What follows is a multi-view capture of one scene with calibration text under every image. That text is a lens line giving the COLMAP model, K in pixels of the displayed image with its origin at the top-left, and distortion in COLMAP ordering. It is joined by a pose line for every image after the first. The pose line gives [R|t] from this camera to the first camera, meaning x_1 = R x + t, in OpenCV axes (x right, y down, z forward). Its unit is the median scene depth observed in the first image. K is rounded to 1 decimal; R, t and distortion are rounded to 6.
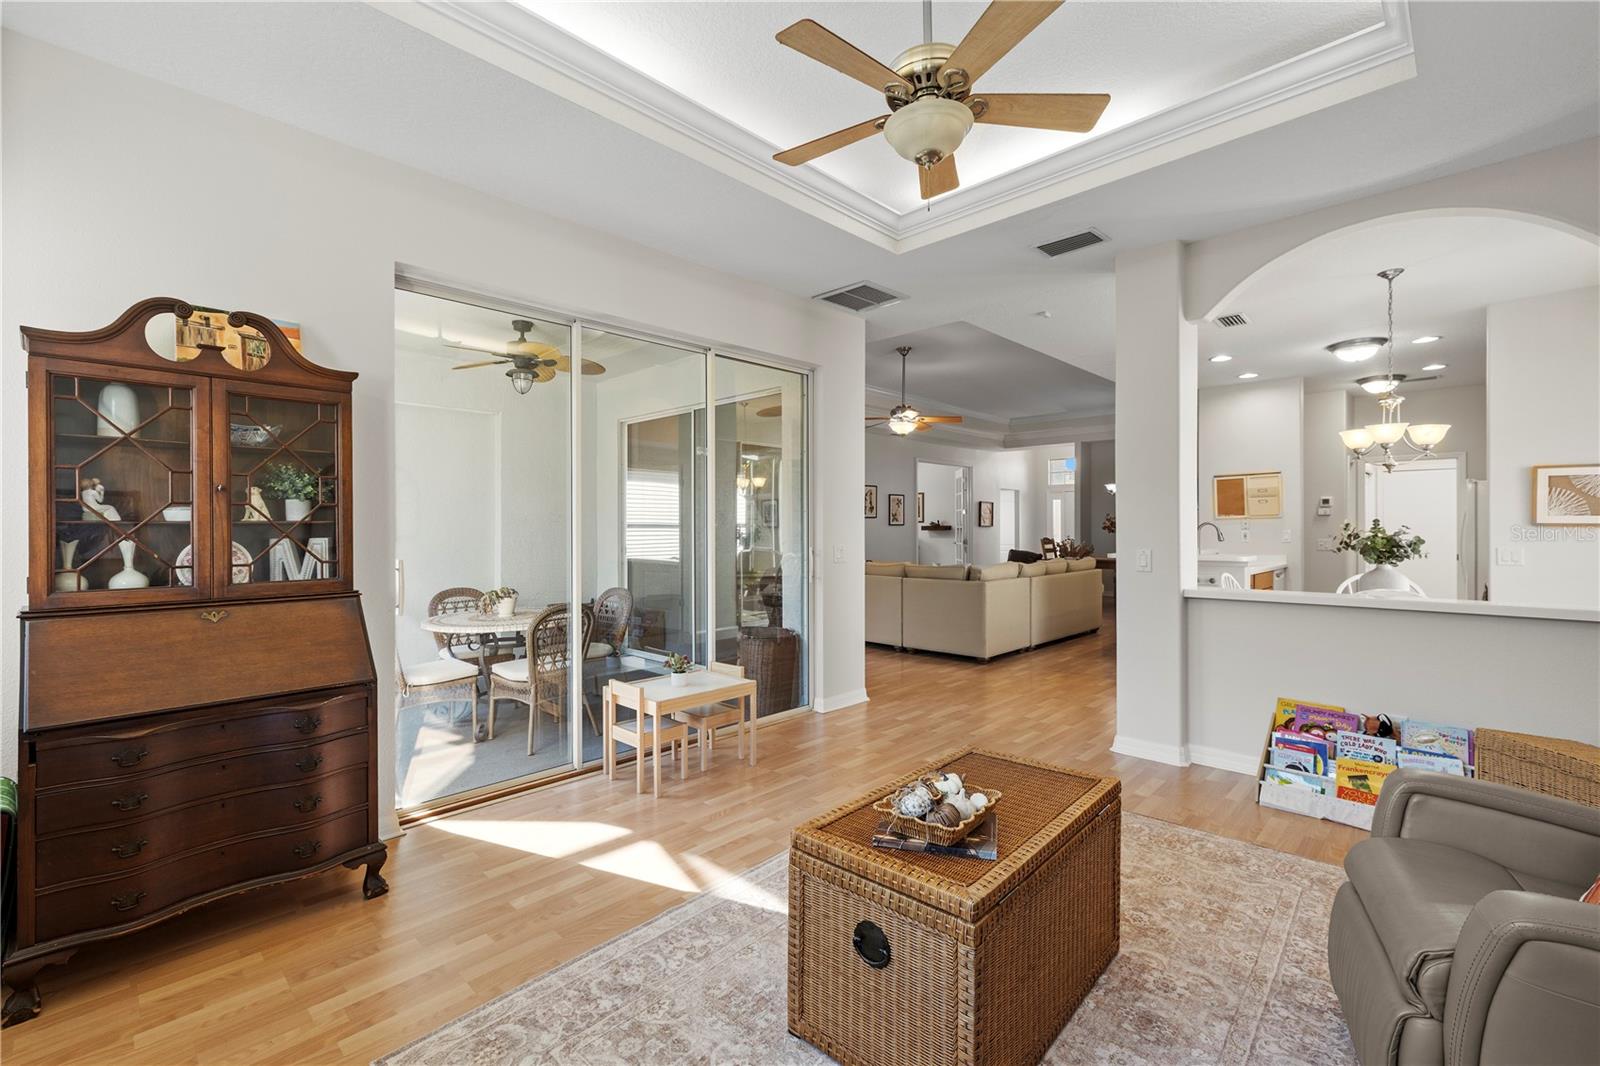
lens RADIAL K [[692.9, 0, 807.2], [0, 692.9, 523.9], [0, 0, 1]] dist [0.000499, 0.000226]
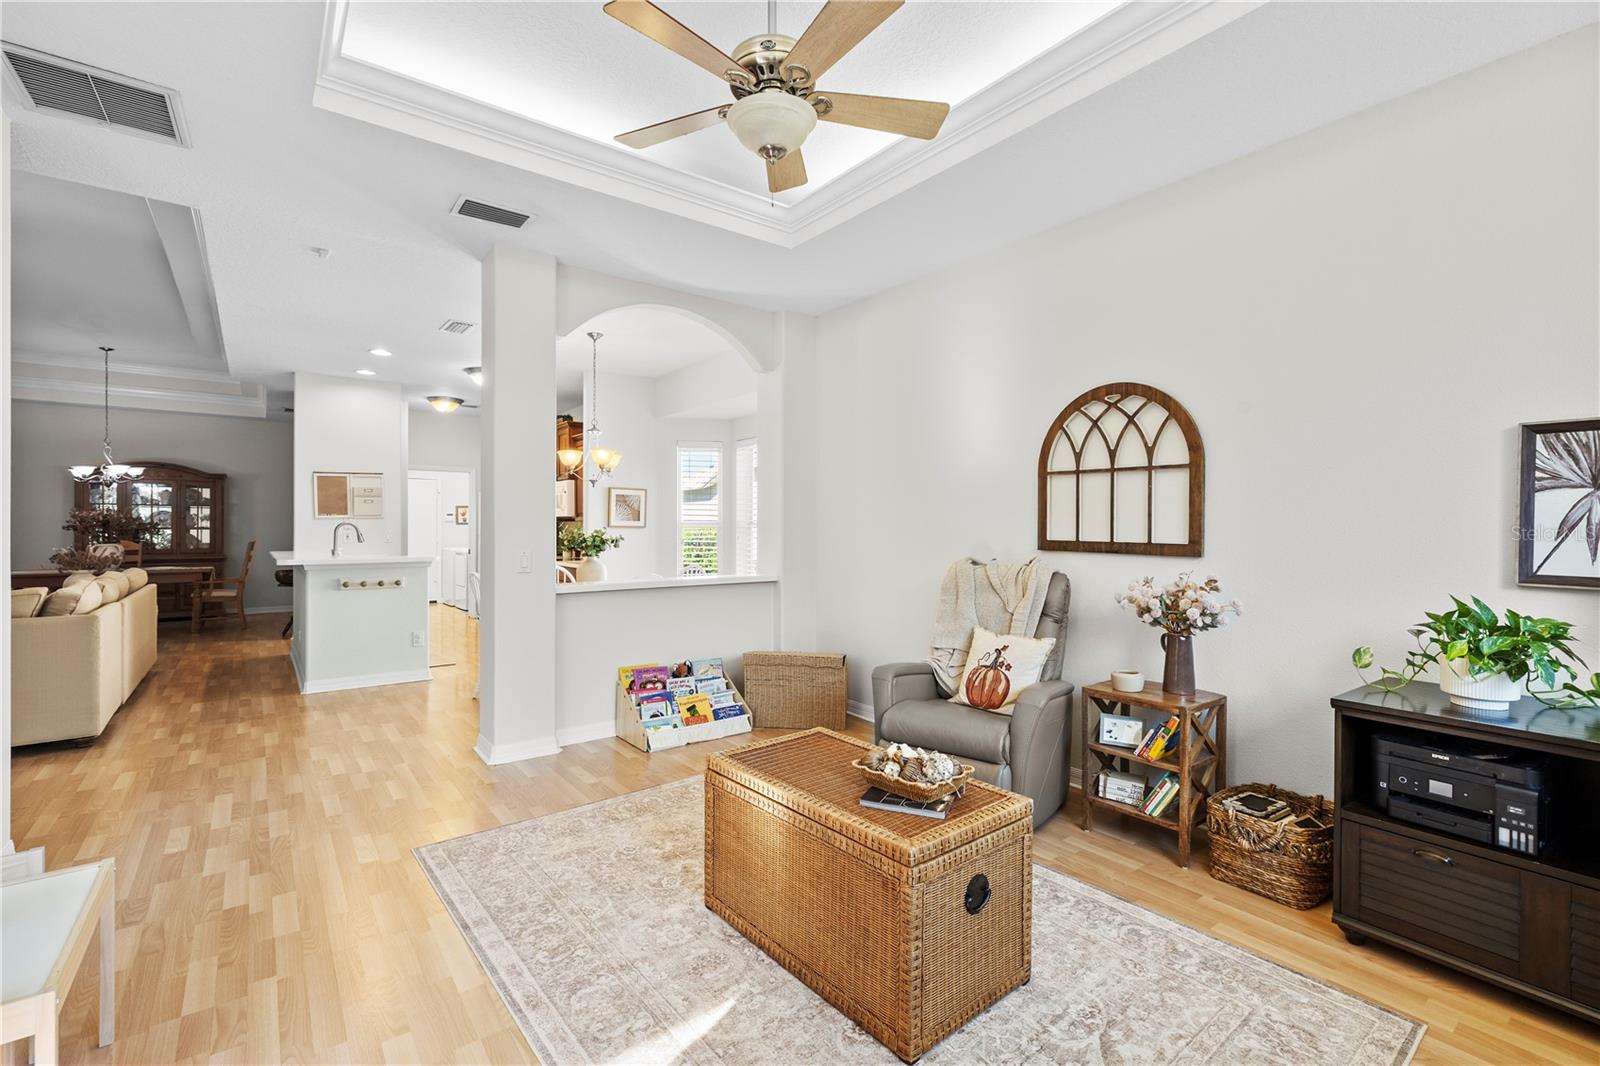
lens RADIAL K [[692.9, 0, 802.2], [0, 692.9, 526.0], [0, 0, 1]] dist [0.000499, 0.000226]
pose [[0.154088, 0.003768, 0.988050, -0.356012], [-0.007227, 0.999970, -0.002687, 0.001392], [-0.988031, -0.006727, 0.154111, 0.365755]]
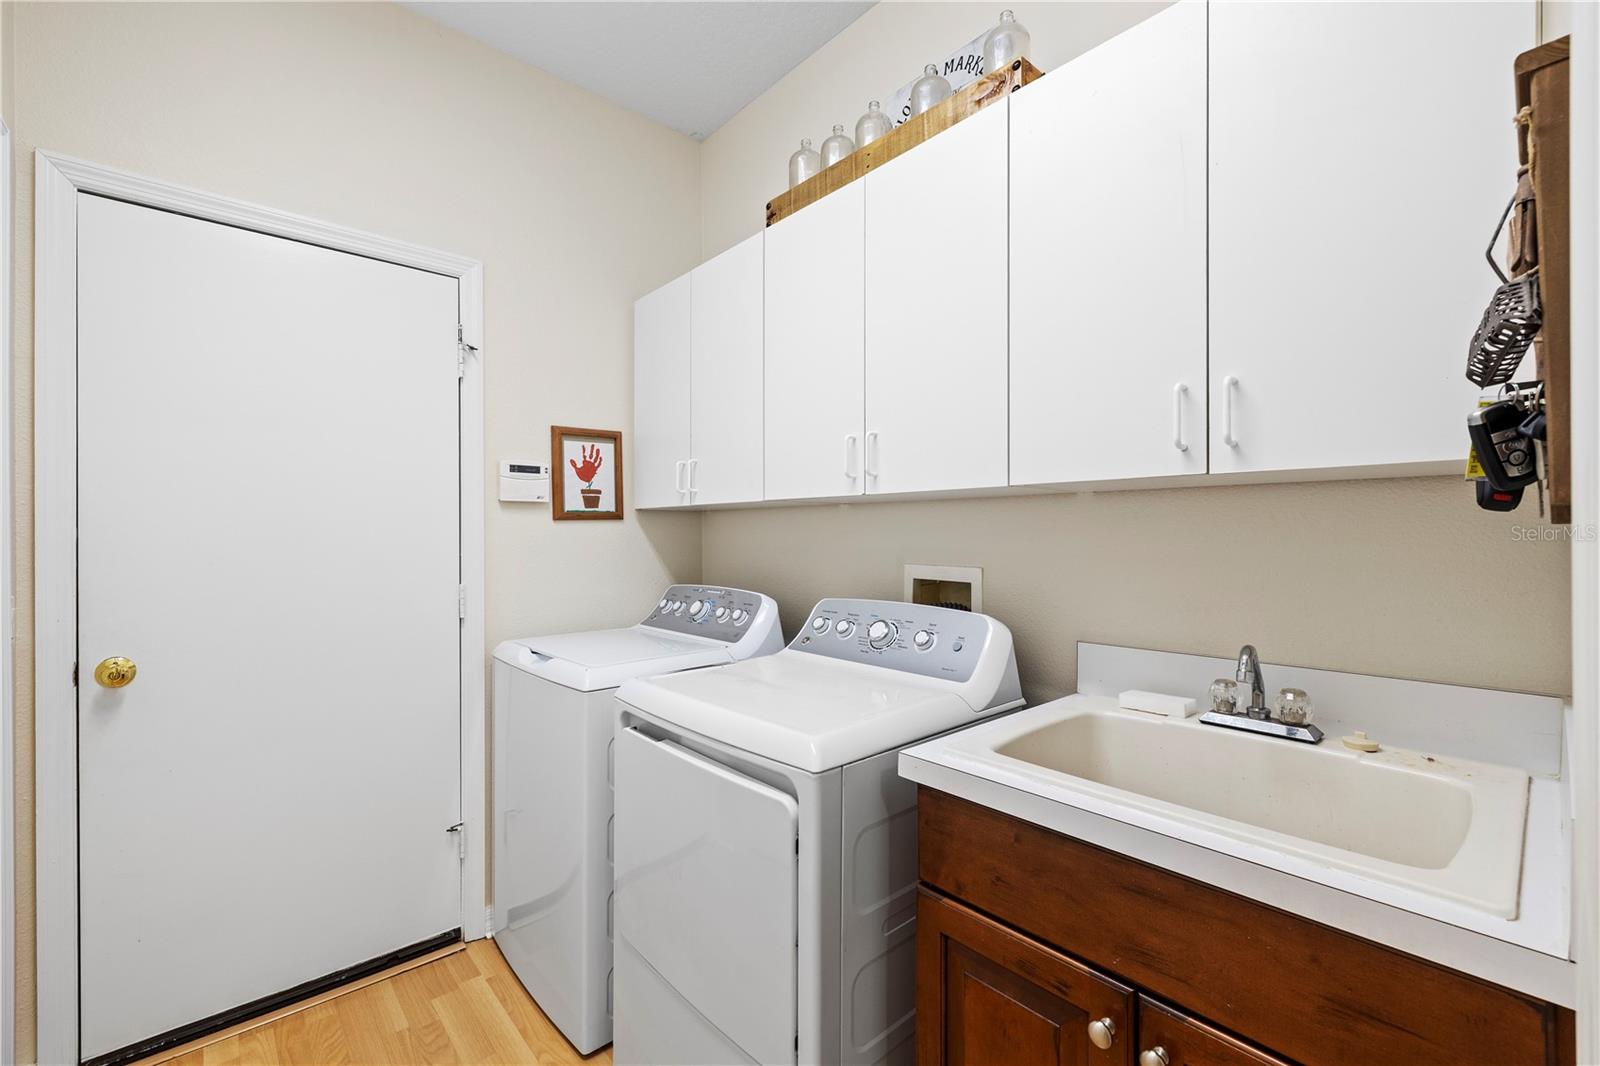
lens RADIAL K [[673.8, 0, 795.5], [0, 673.8, 532.5], [0, 0, 1]] dist [-0.000886, 0.001492]
pose [[0.081373, -0.007685, 0.996654, 1.520605], [-0.008453, 0.999929, 0.008401, 0.002277], [-0.996648, -0.009108, 0.081302, 1.826063]]
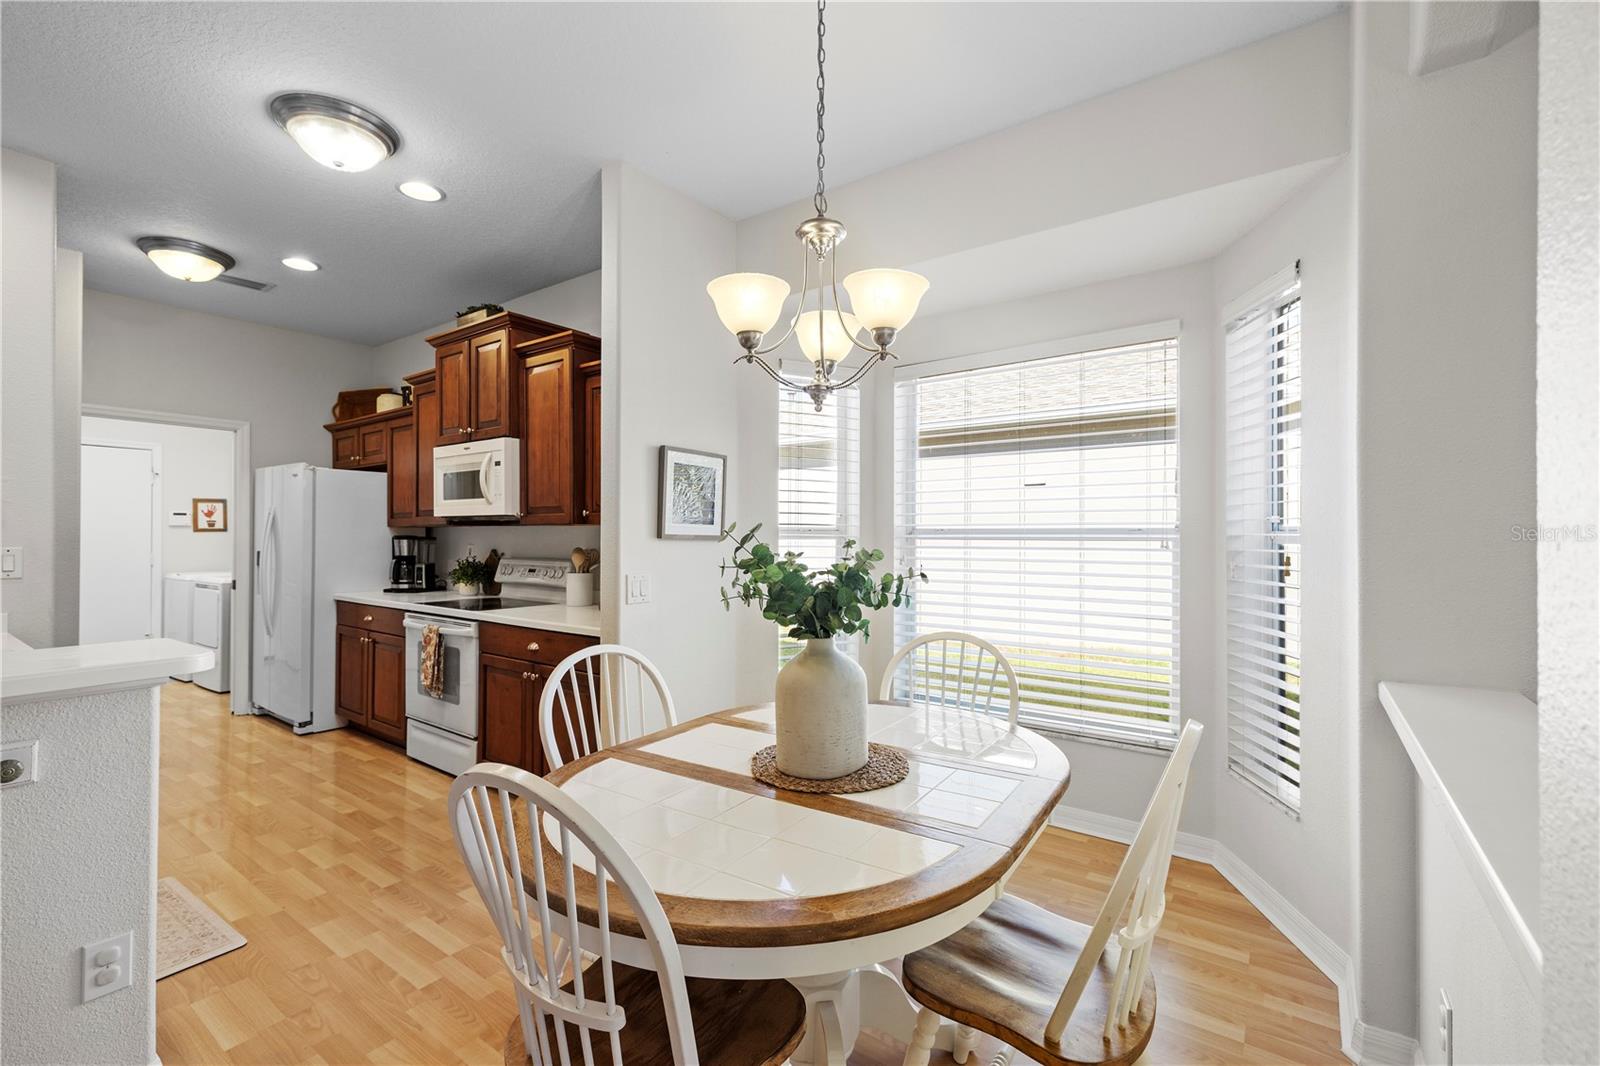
lens RADIAL K [[673.8, 0, 793.8], [0, 673.8, 530.1], [0, 0, 1]] dist [-0.000886, 0.001492]
pose [[-0.131060, 0.007079, 0.991349, 0.421462], [-0.005926, 0.999951, -0.007924, -0.000886], [-0.991357, -0.006914, -0.131012, 0.969204]]
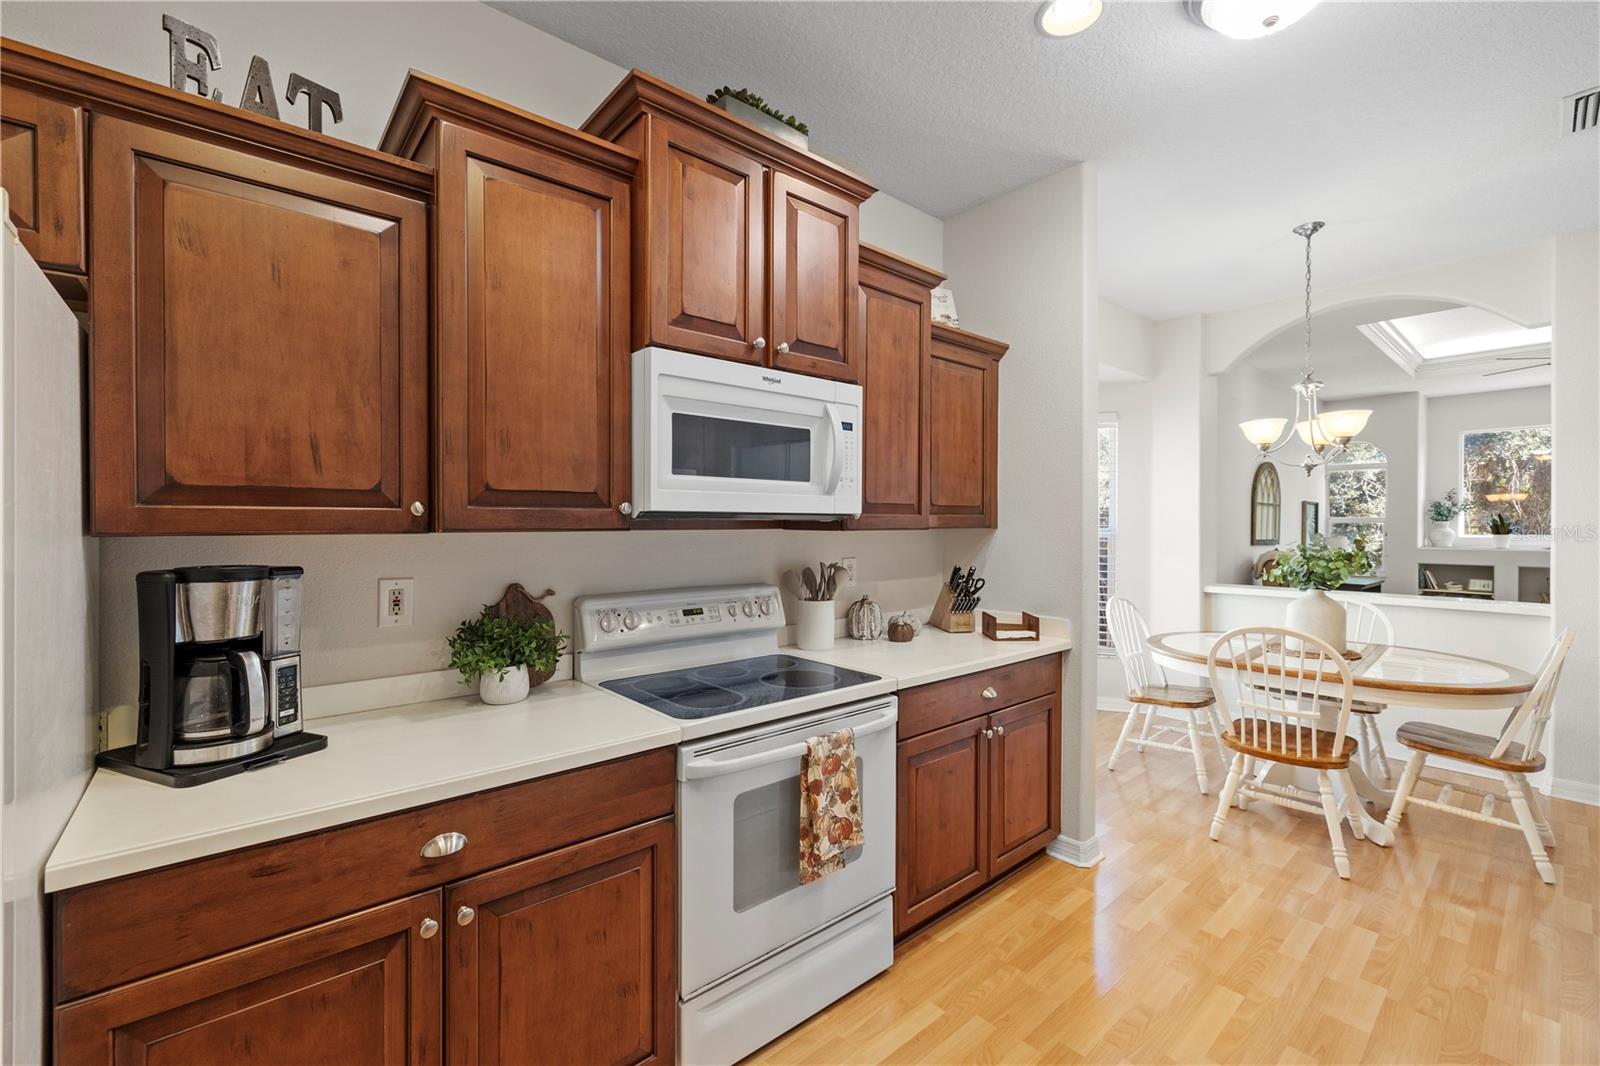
lens RADIAL K [[673.8, 0, 793.1], [0, 673.8, 527.6], [0, 0, 1]] dist [-0.000886, 0.001492]
pose [[-0.993212, 0.001080, 0.116309, 1.231648], [0.001319, 0.999997, 0.001982, -0.014295], [-0.116307, 0.002122, -0.993211, 1.675906]]
